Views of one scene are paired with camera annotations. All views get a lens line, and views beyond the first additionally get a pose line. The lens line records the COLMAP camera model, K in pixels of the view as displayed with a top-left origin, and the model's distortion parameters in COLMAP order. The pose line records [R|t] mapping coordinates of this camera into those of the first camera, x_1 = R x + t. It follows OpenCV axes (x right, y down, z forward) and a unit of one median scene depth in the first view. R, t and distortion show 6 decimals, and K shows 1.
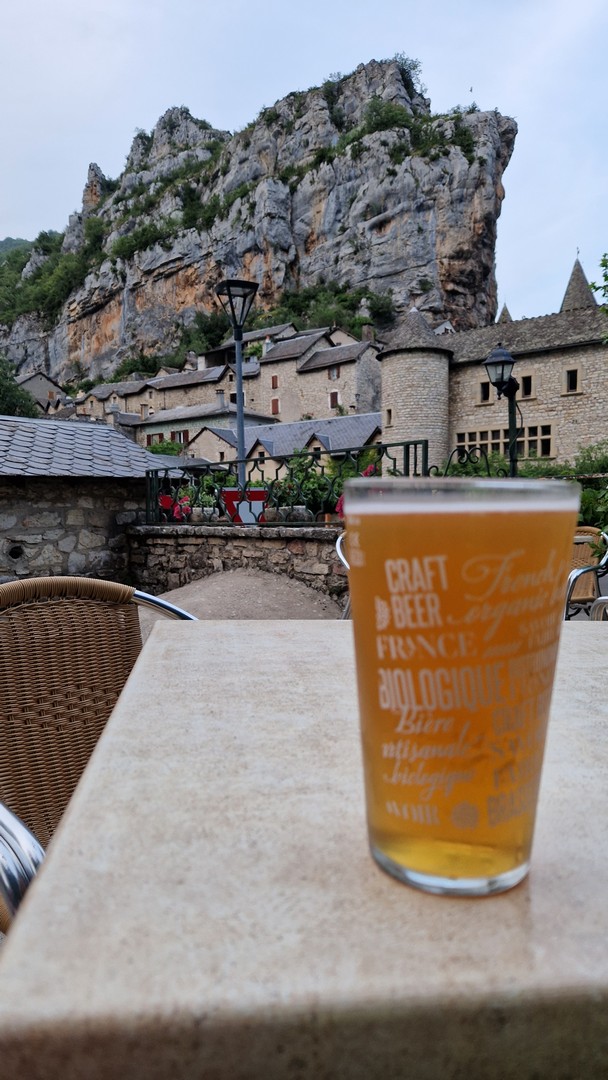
lens RADIAL K [[724.2, 0, 306.4], [0, 724.2, 557.0], [0, 0, 1]] dist [0.075144, -0.075594]
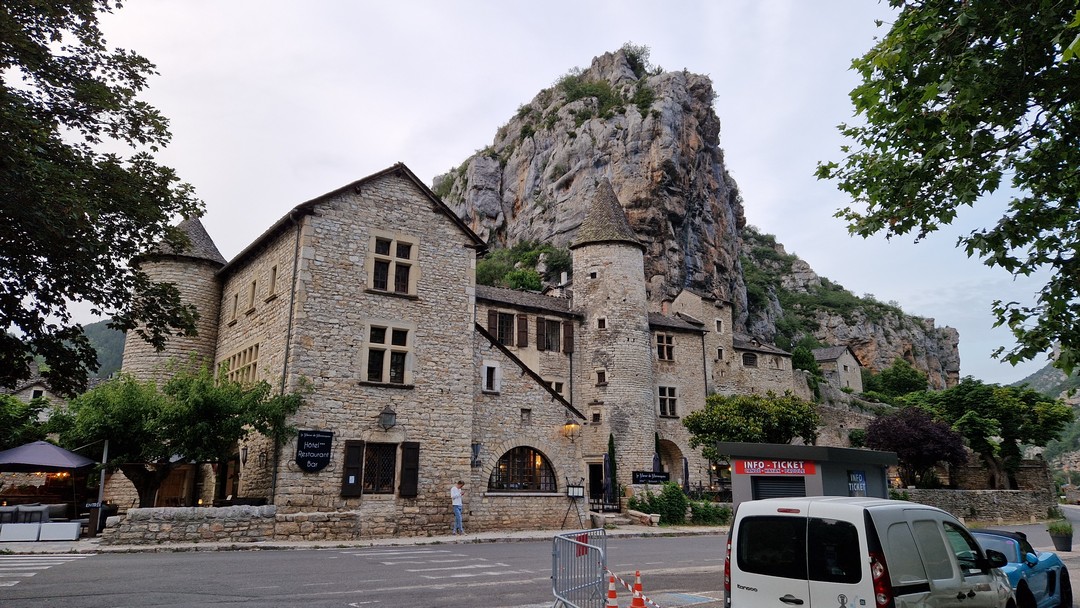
lens RADIAL K [[717.3, 0, 540.0], [0, 717.3, 304.0], [0, 0, 1]] dist [0.087302, -0.086501]
pose [[0.968182, -0.050481, -0.245104, 0.291676], [-0.028438, 0.950903, -0.308178, -0.003821], [0.248627, 0.305343, 0.919212, 0.156738]]
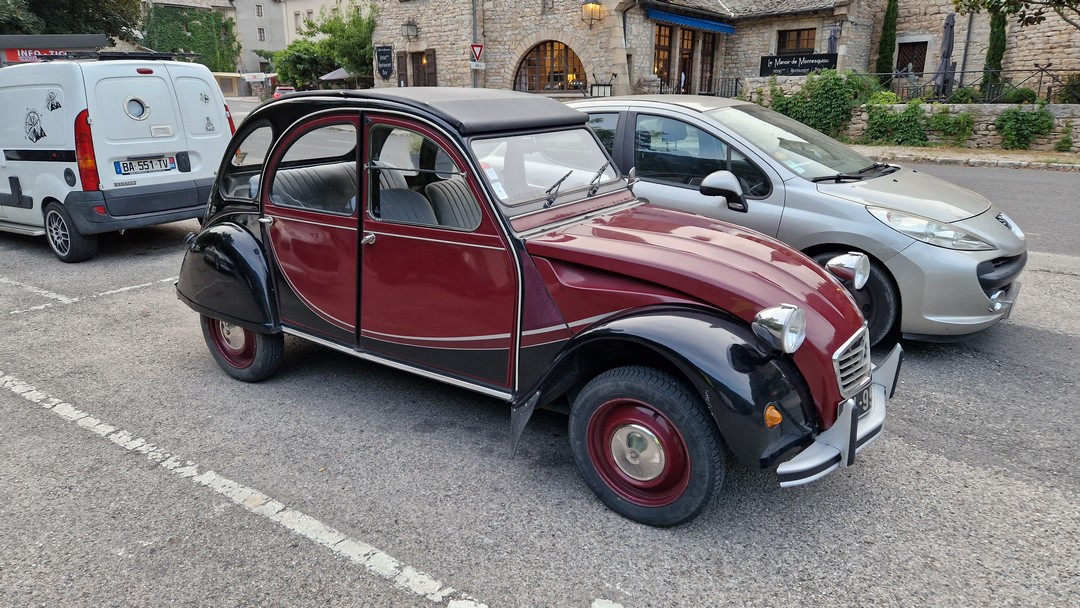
lens RADIAL K [[724.2, 0, 552.5], [0, 724.2, 302.8], [0, 0, 1]] dist [0.075144, -0.075594]
pose [[-0.041389, 0.266718, -0.962886, 0.480245], [-0.065679, 0.960901, 0.268991, -0.018624], [0.996982, 0.074374, -0.022253, 0.447706]]
